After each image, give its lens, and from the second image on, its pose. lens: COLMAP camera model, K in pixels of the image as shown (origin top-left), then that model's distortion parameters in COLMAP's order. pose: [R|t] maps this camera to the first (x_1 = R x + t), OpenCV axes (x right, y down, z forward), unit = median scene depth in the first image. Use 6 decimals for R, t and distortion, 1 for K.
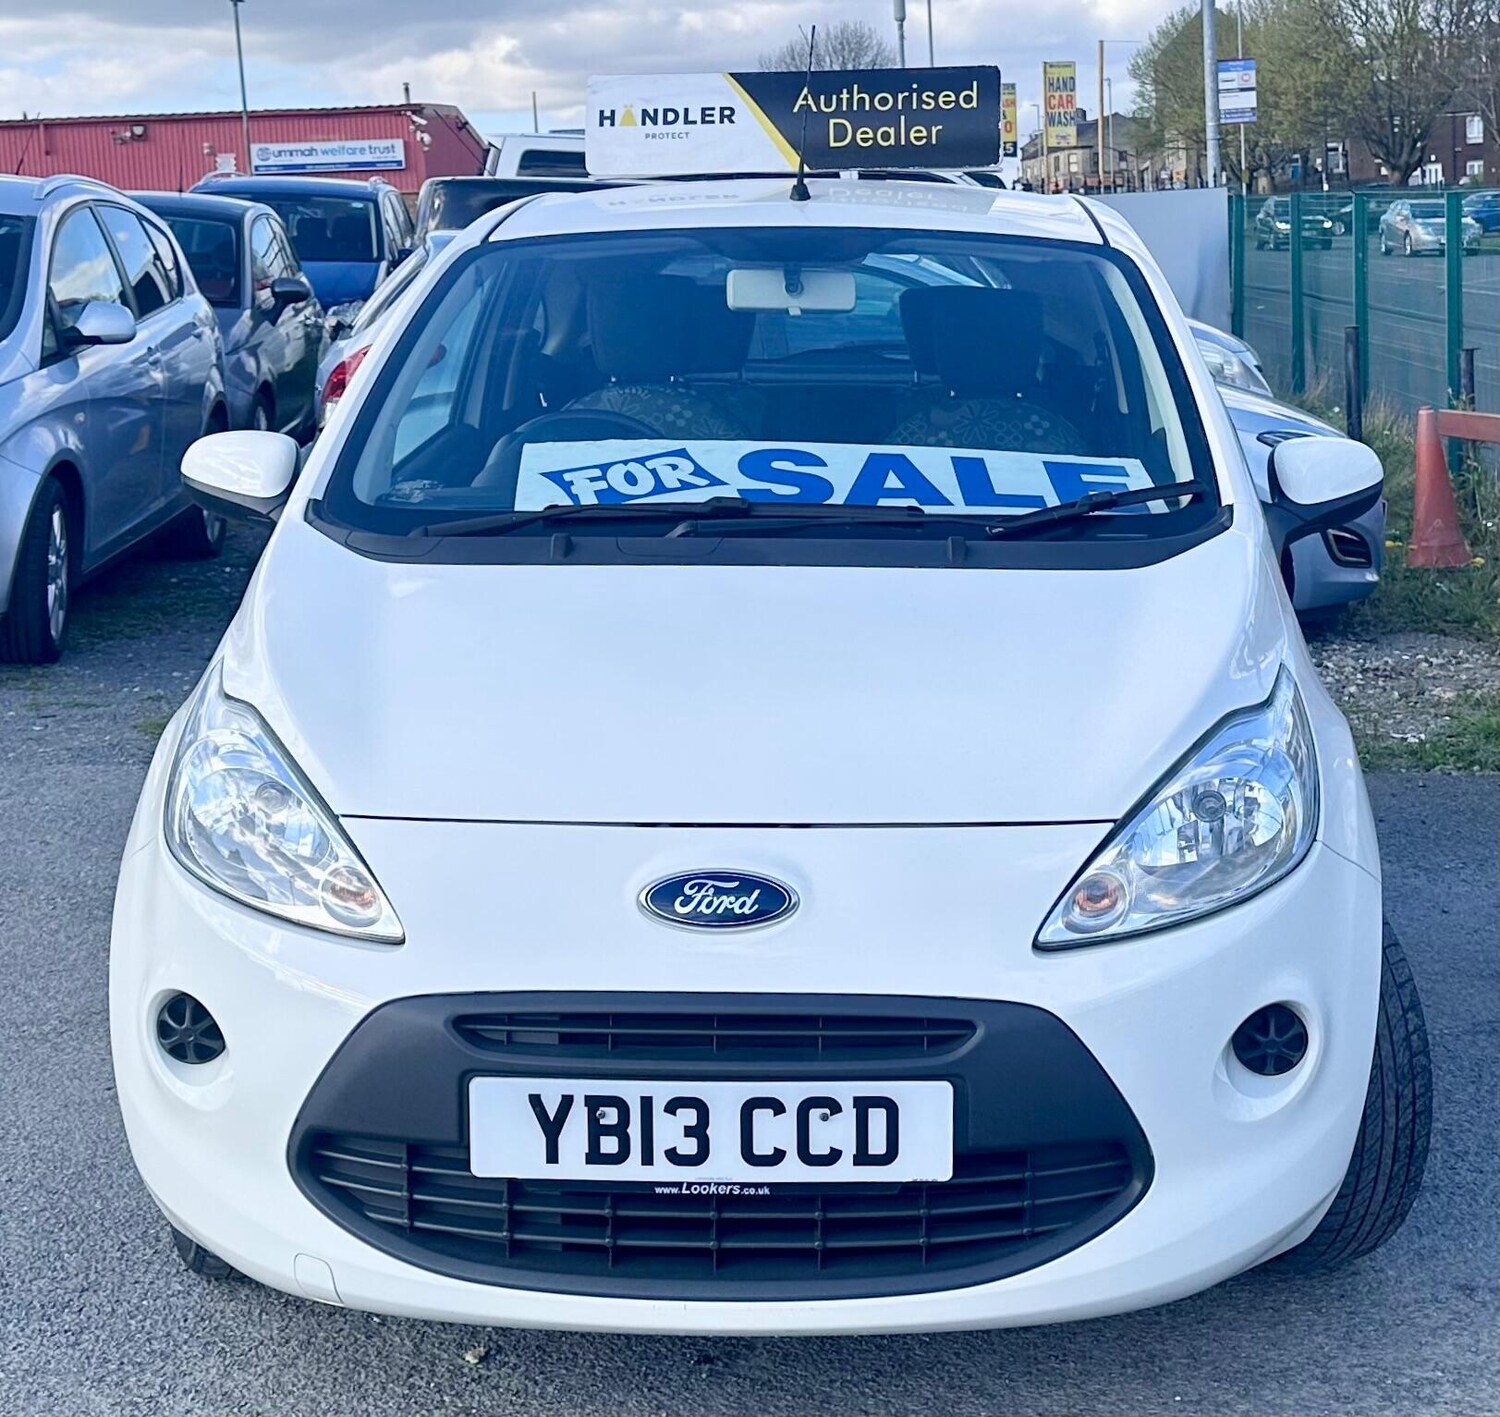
lens RADIAL K [[2498.0, 0, 731.2], [0, 2498.0, 648.9], [0, 0, 1]] dist [0.165189, -0.264611]
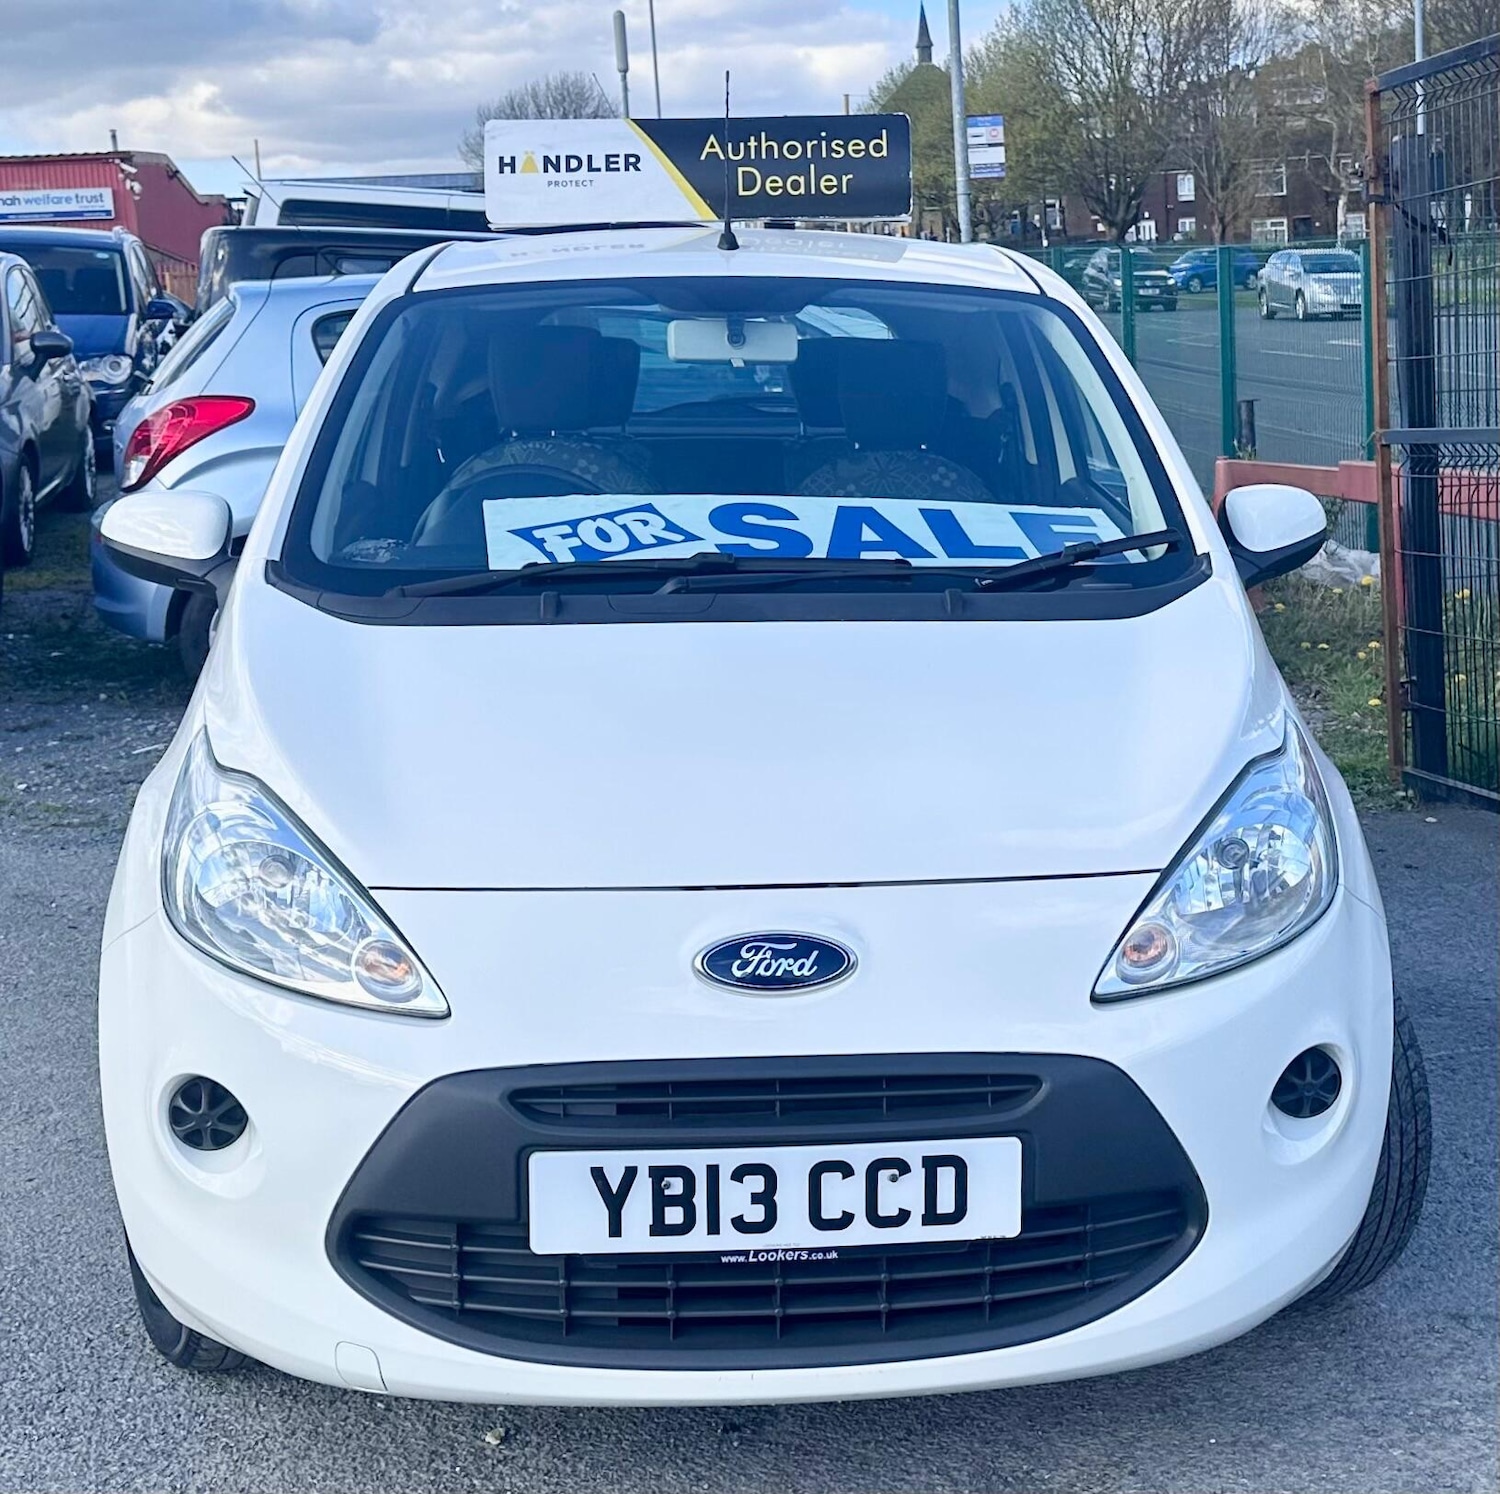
lens RADIAL K [[2502.6, 0, 755.7], [0, 2502.6, 743.7], [0, 0, 1]] dist [0.177116, -0.332455]
pose [[0.993241, -0.022752, 0.113817, -0.099715], [0.021017, 0.999644, 0.016413, -0.001472], [-0.114150, -0.013910, 0.993366, 0.020118]]
